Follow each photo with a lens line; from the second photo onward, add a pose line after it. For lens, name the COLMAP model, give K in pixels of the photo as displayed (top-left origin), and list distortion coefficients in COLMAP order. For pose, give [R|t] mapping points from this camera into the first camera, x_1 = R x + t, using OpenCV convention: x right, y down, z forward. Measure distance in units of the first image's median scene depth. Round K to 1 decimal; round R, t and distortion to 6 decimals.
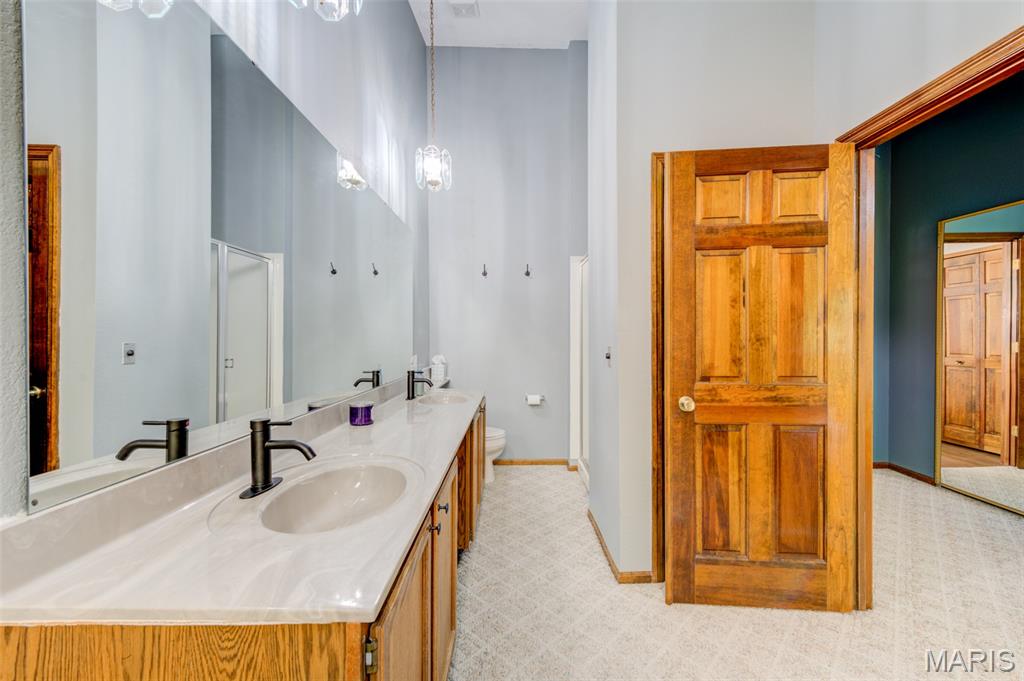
lens RADIAL K [[403.8, 0, 517.9], [0, 403.8, 343.4], [0, 0, 1]] dist [0.009592, -0.003039]
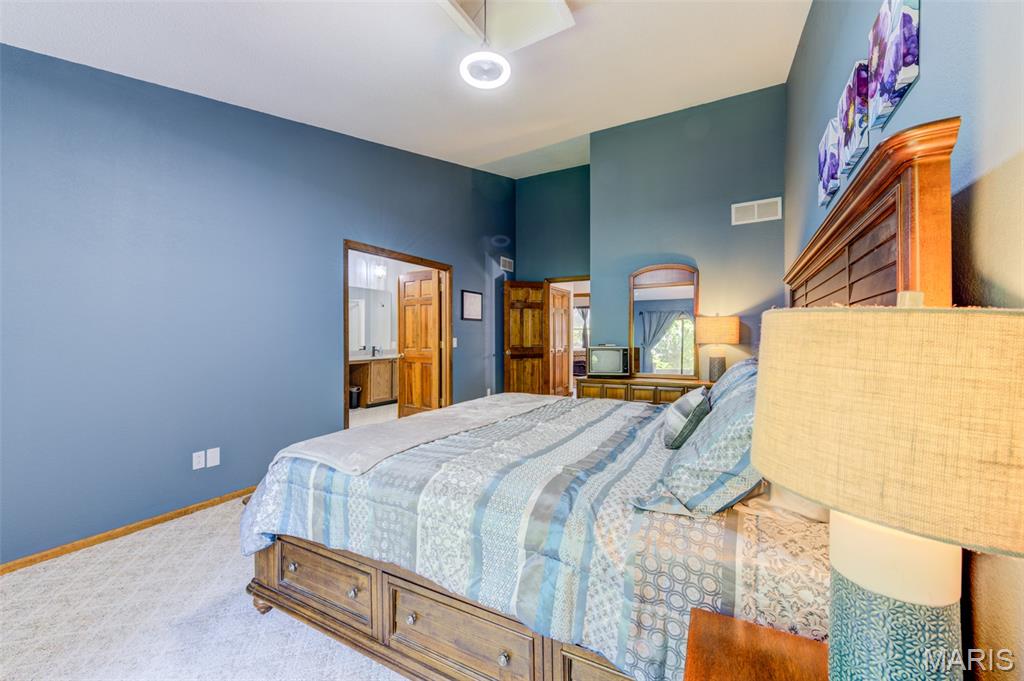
lens RADIAL K [[403.8, 0, 515.1], [0, 403.8, 335.7], [0, 0, 1]] dist [0.009592, -0.003039]
pose [[0.865790, 0.002137, -0.500404, 2.601761], [-0.007490, 0.999934, -0.008690, 0.015175], [0.500352, 0.011271, 0.865749, -1.214296]]
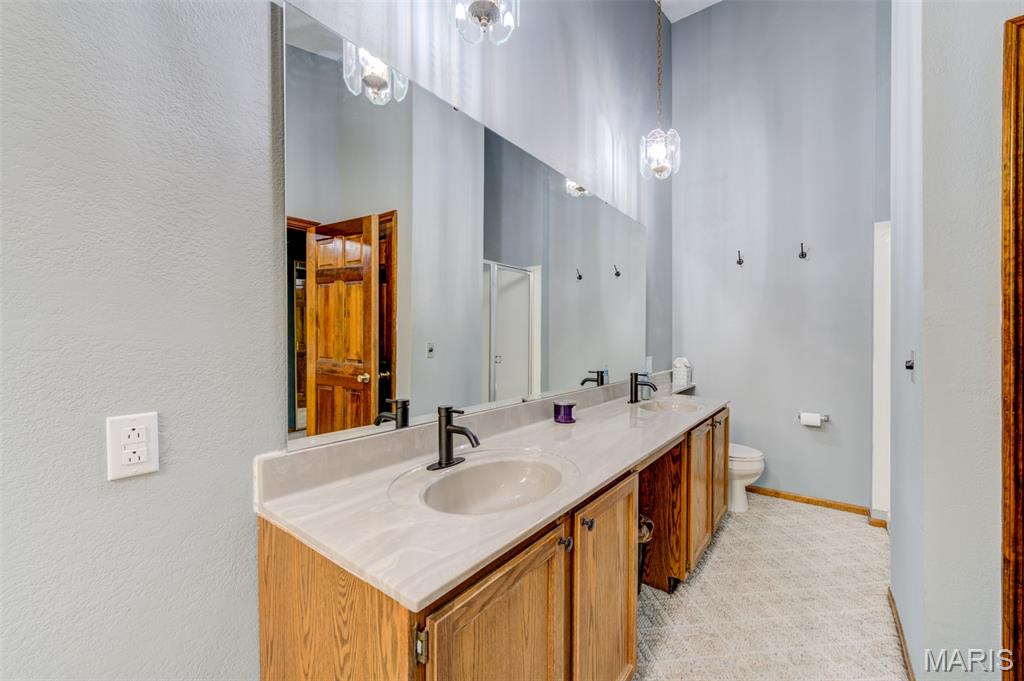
lens RADIAL K [[403.8, 0, 517.8], [0, 403.8, 344.9], [0, 0, 1]] dist [0.009592, -0.003039]
pose [[0.790686, 0.007054, -0.612181, 0.135619], [-0.006825, 0.999973, 0.002708, 0.001181], [0.612184, 0.002037, 0.790713, 0.099918]]
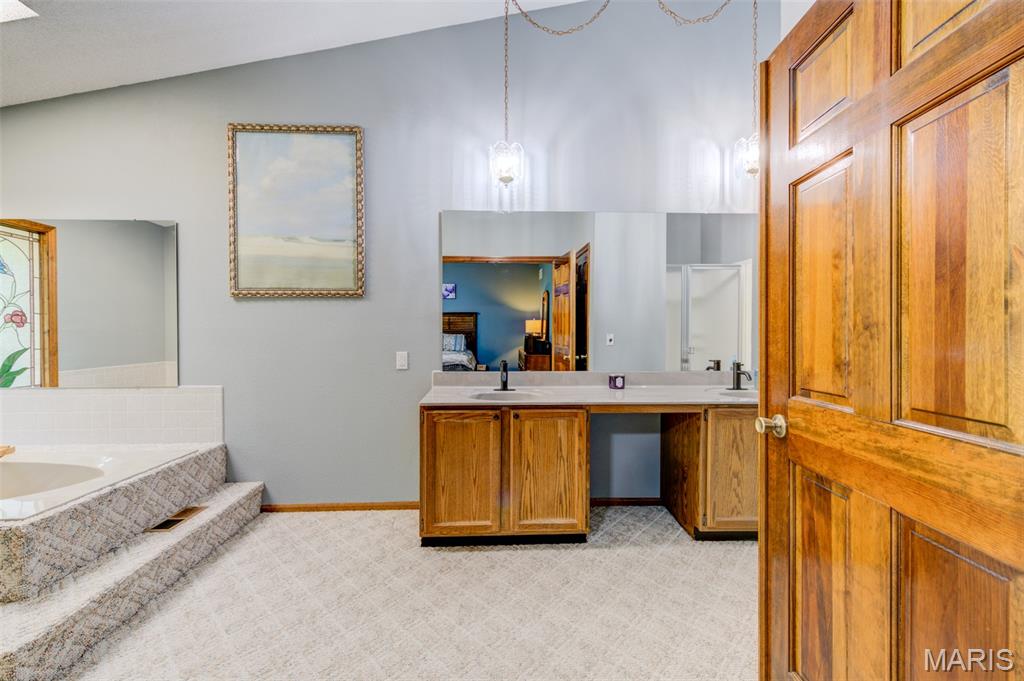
lens RADIAL K [[403.8, 0, 513.9], [0, 403.8, 337.3], [0, 0, 1]] dist [0.009592, -0.003039]
pose [[0.034631, 0.005324, -0.999386, 1.003710], [-0.015932, 0.999862, 0.004775, 0.008327], [0.999273, 0.015757, 0.034711, 0.514863]]
